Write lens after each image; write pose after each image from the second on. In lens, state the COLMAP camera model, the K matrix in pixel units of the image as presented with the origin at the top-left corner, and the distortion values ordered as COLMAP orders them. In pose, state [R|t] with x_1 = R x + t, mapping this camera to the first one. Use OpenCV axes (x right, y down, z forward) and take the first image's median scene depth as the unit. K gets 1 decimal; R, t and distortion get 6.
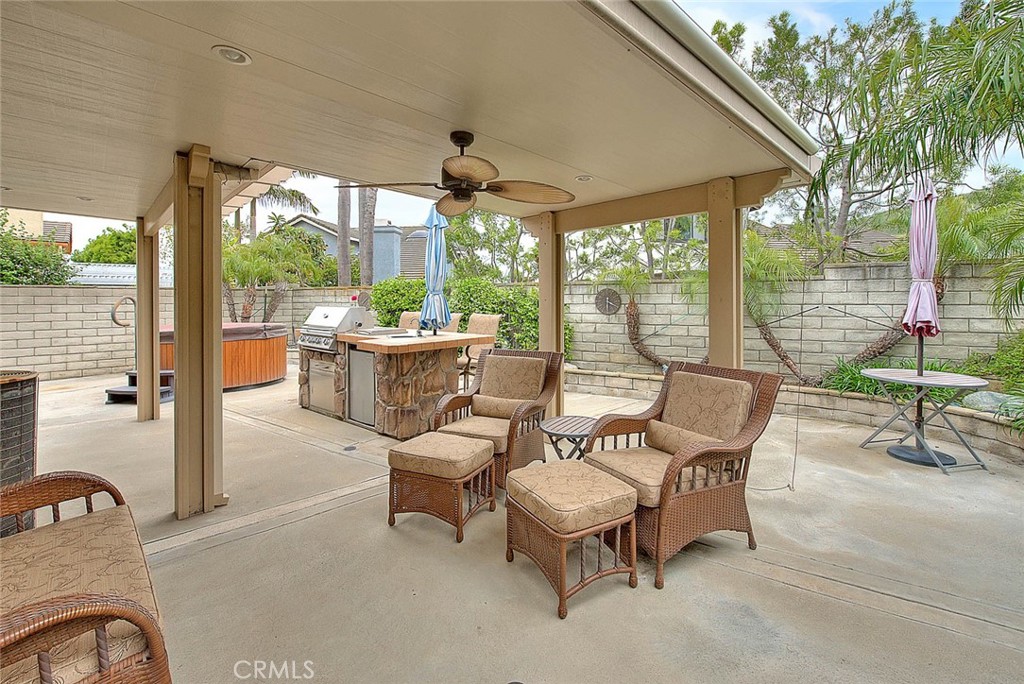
lens RADIAL K [[415.5, 0, 511.7], [0, 415.5, 306.3], [0, 0, 1]] dist [-0.001773, -0.000218]
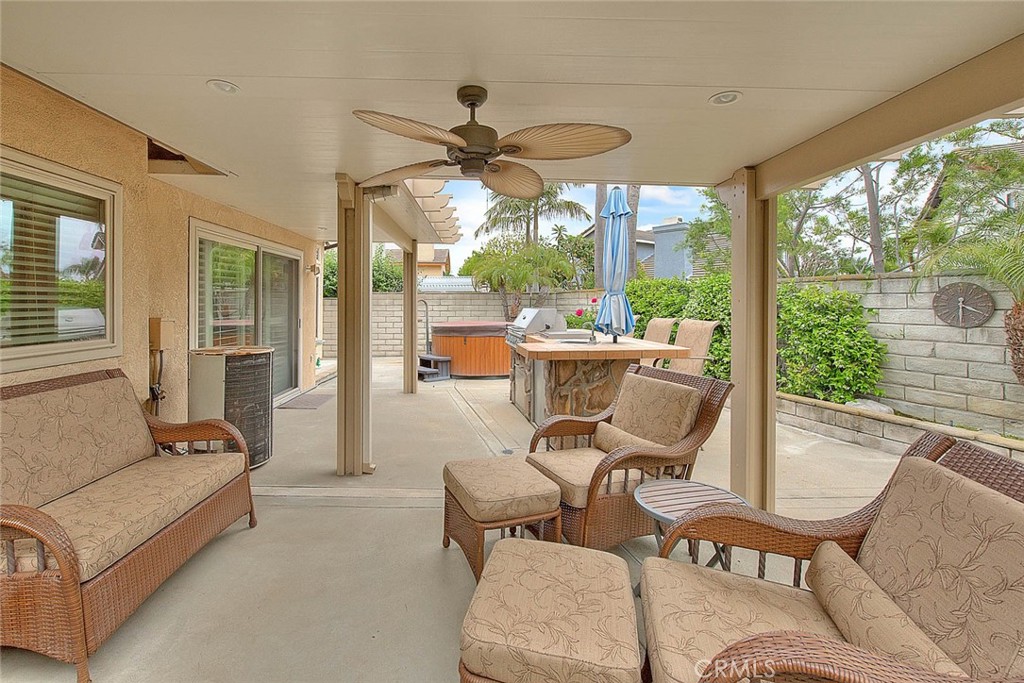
lens RADIAL K [[415.5, 0, 511.7], [0, 415.5, 305.8], [0, 0, 1]] dist [-0.001773, -0.000218]
pose [[0.735983, 0.005723, -0.676976, 0.240081], [-0.012025, 0.999917, -0.004619, 0.000297], [0.676894, 0.011540, 0.735990, 0.235514]]
